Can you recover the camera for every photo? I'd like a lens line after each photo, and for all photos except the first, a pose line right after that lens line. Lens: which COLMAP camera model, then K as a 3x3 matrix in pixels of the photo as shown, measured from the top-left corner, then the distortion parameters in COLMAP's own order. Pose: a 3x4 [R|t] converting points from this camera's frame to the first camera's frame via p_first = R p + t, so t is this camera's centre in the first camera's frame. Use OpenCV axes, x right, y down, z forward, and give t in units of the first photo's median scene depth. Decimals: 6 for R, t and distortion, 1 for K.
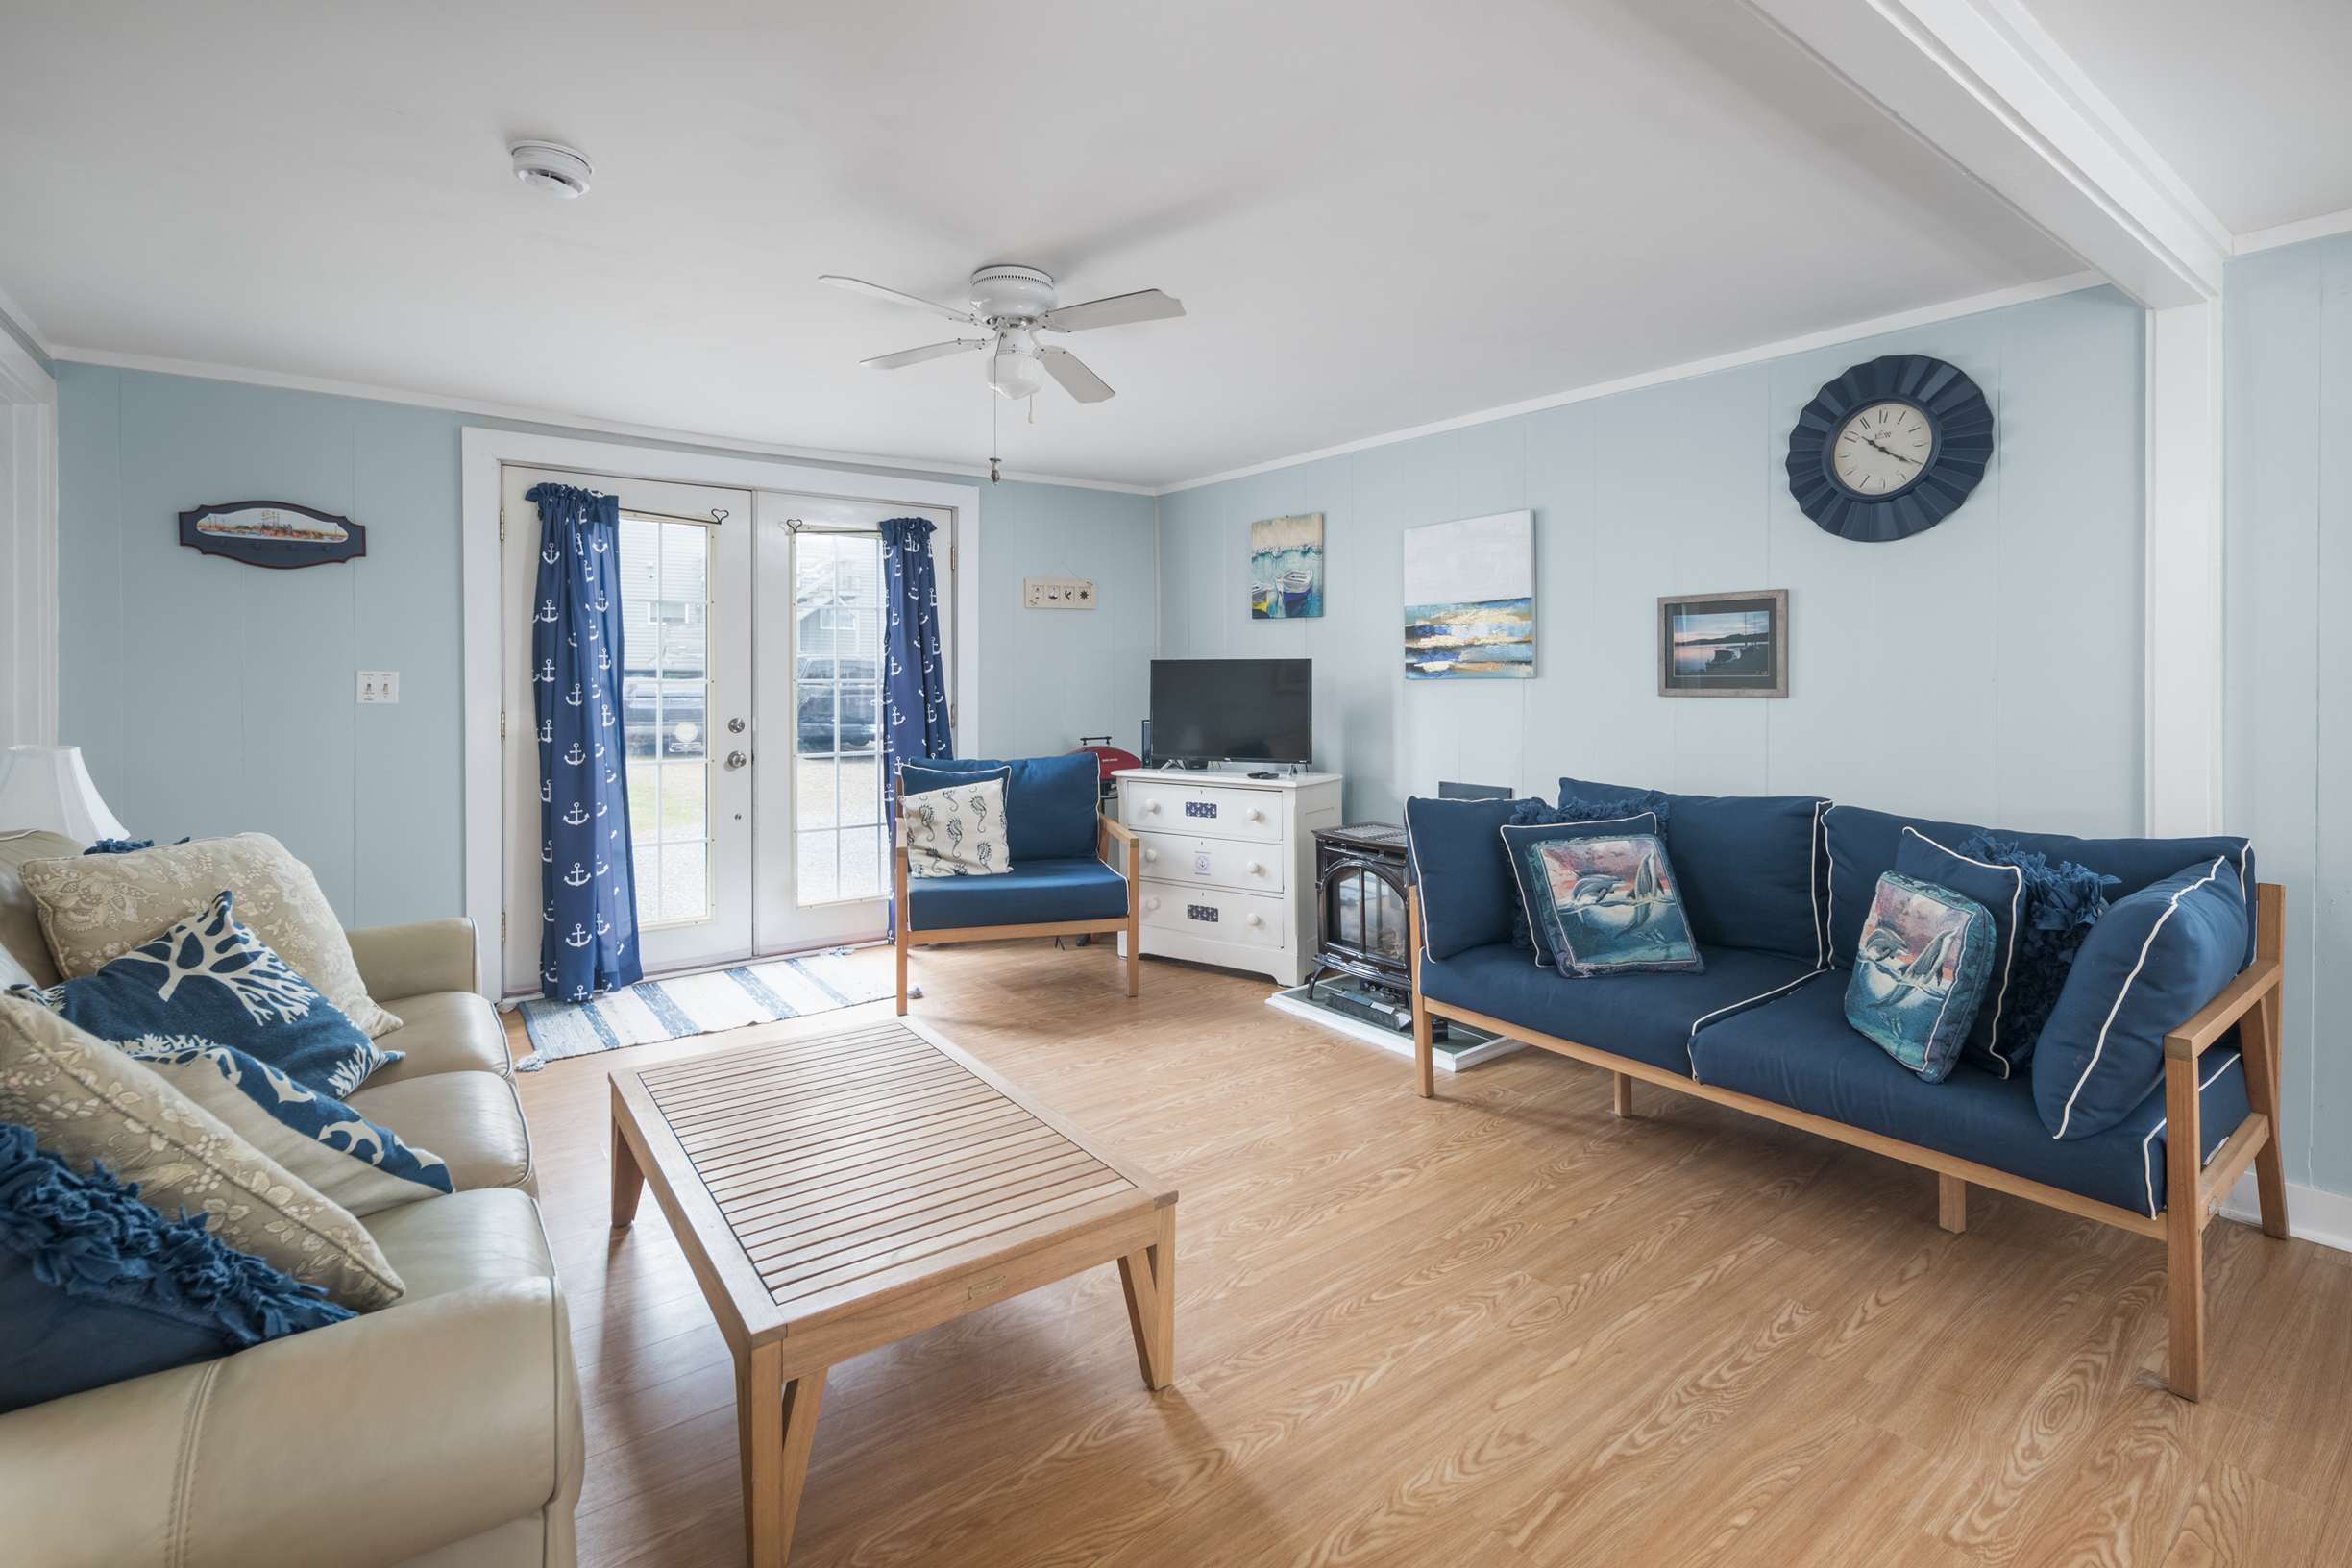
lens RADIAL K [[1042.3, 0, 1169.4], [0, 1042.3, 700.3], [0, 0, 1]] dist [-0.001438, -0.000148]
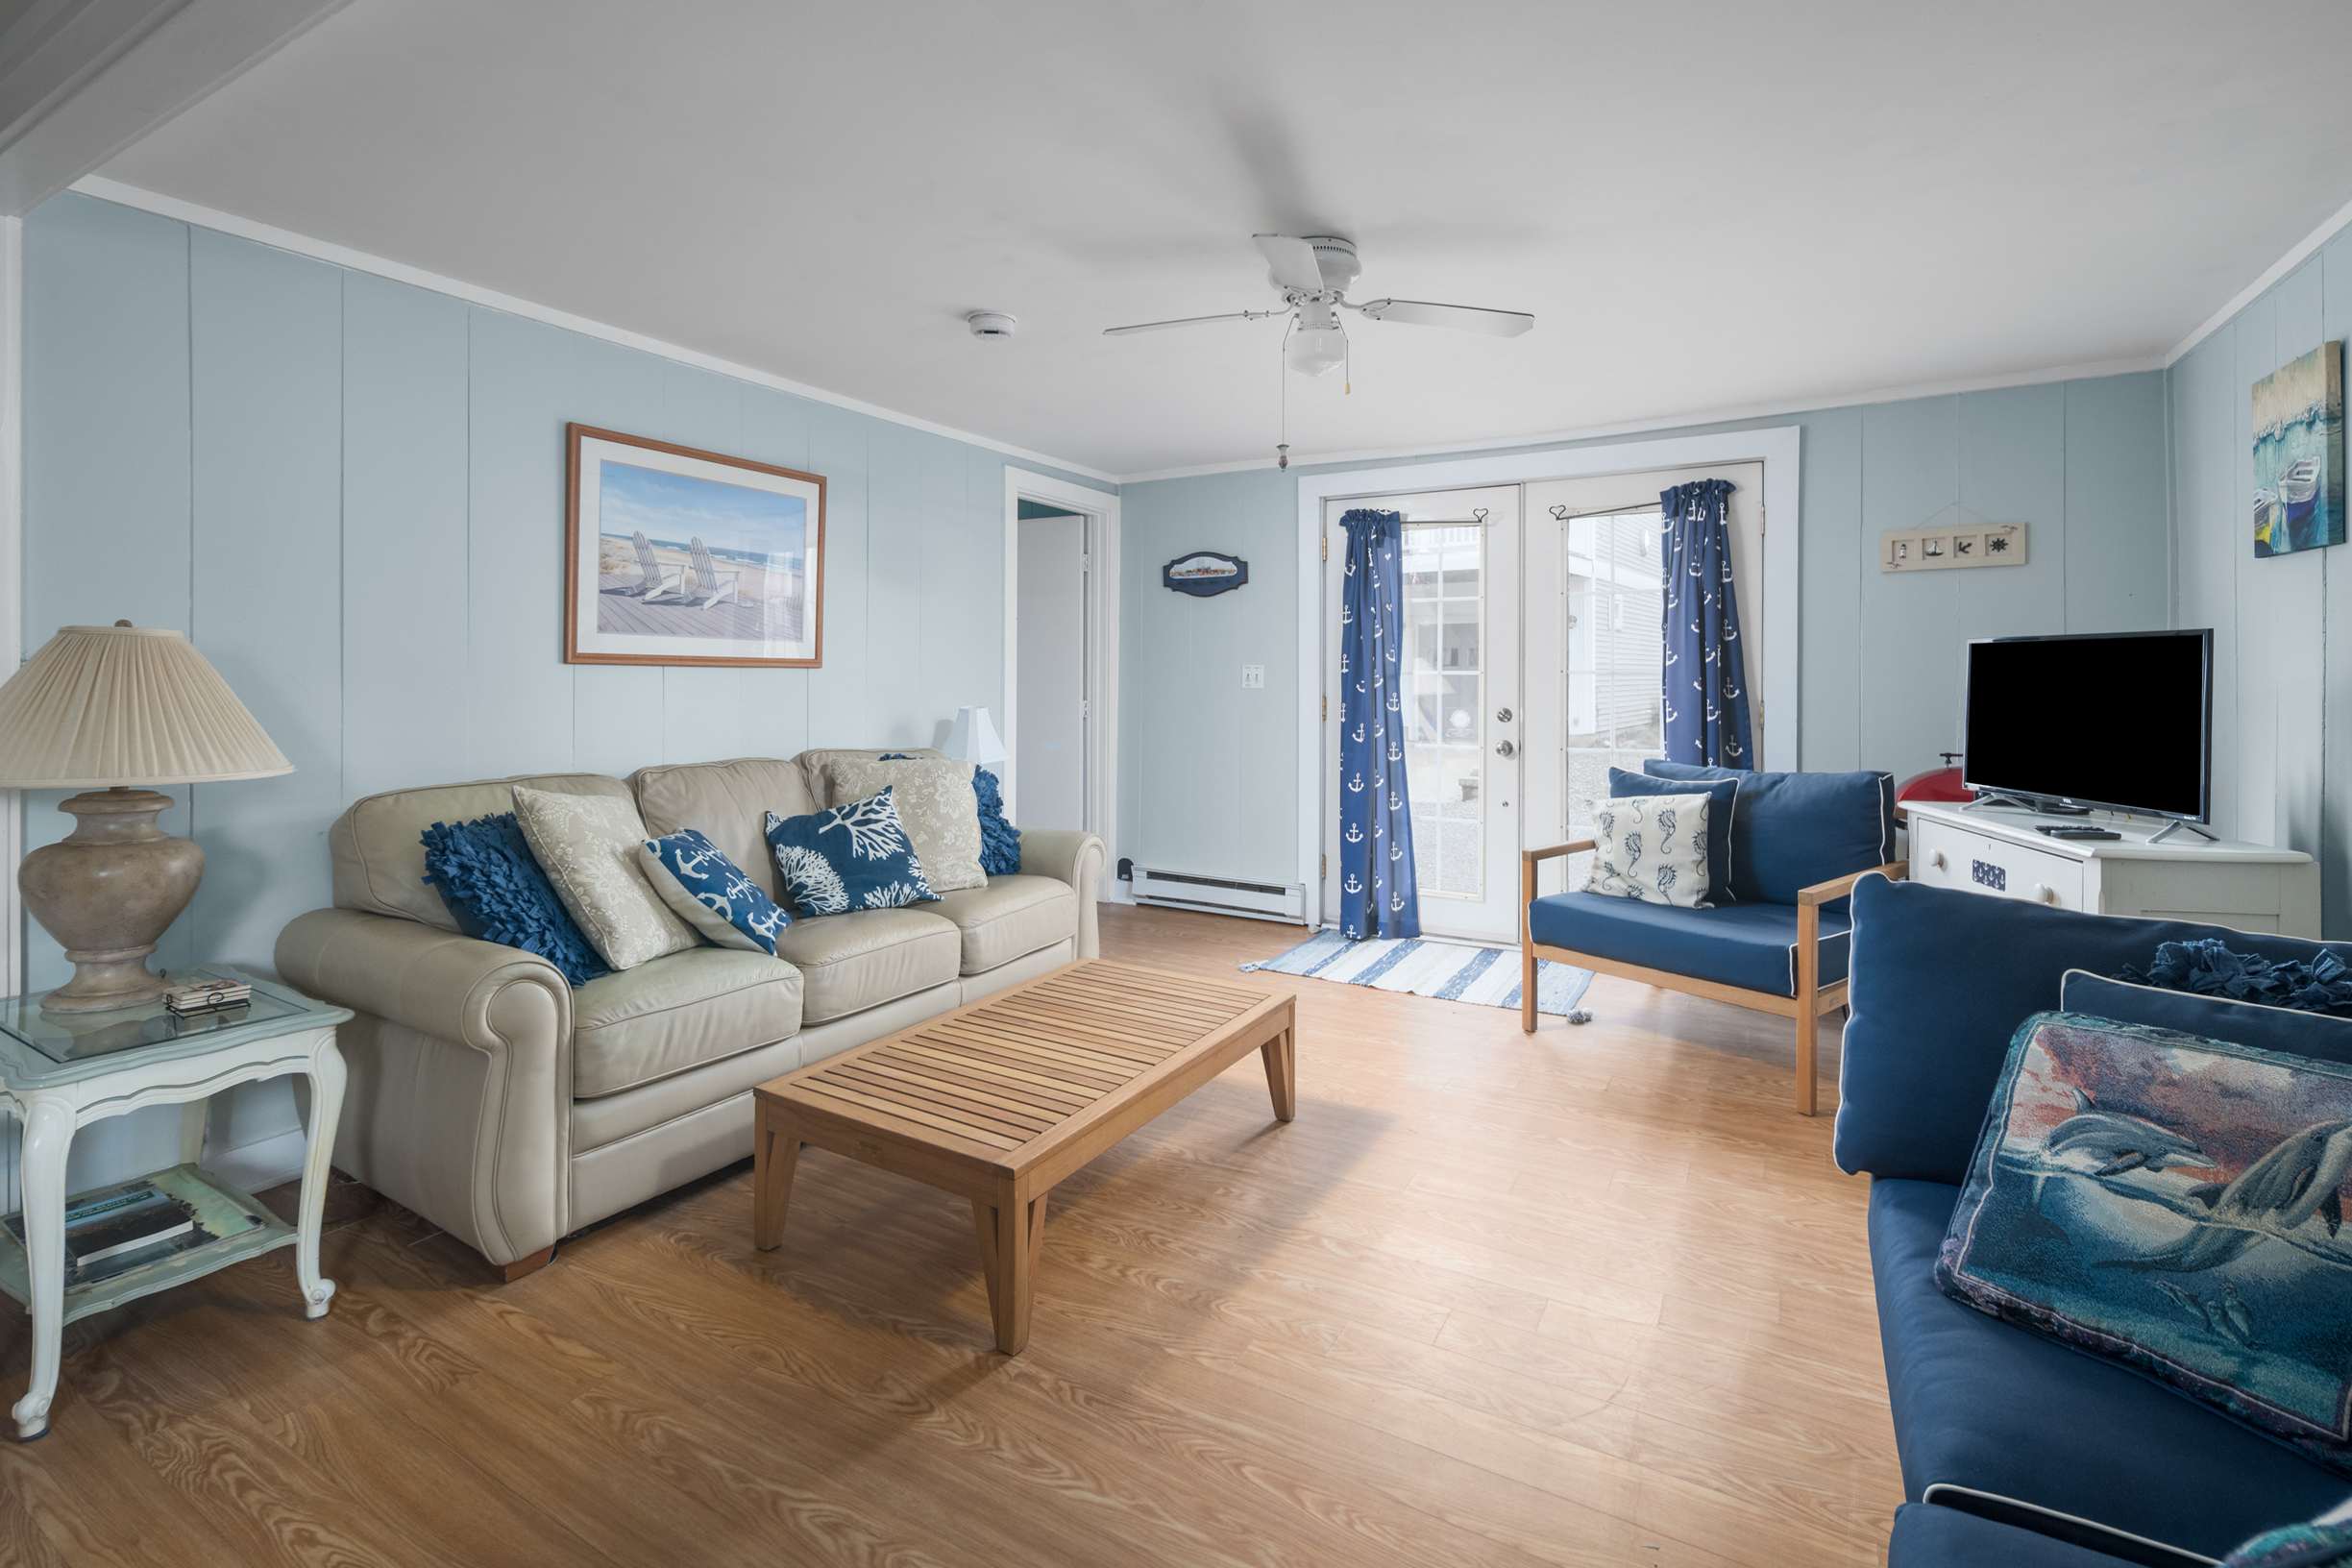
lens RADIAL K [[1042.0, 0, 1179.4], [0, 1042.0, 691.1], [0, 0, 1]] dist [-0.001676, -0.000542]
pose [[0.410195, 0.014759, -0.911878, 0.430197], [-0.016970, 0.999819, 0.008549, -0.003291], [0.911840, 0.011968, 0.410371, 0.313526]]
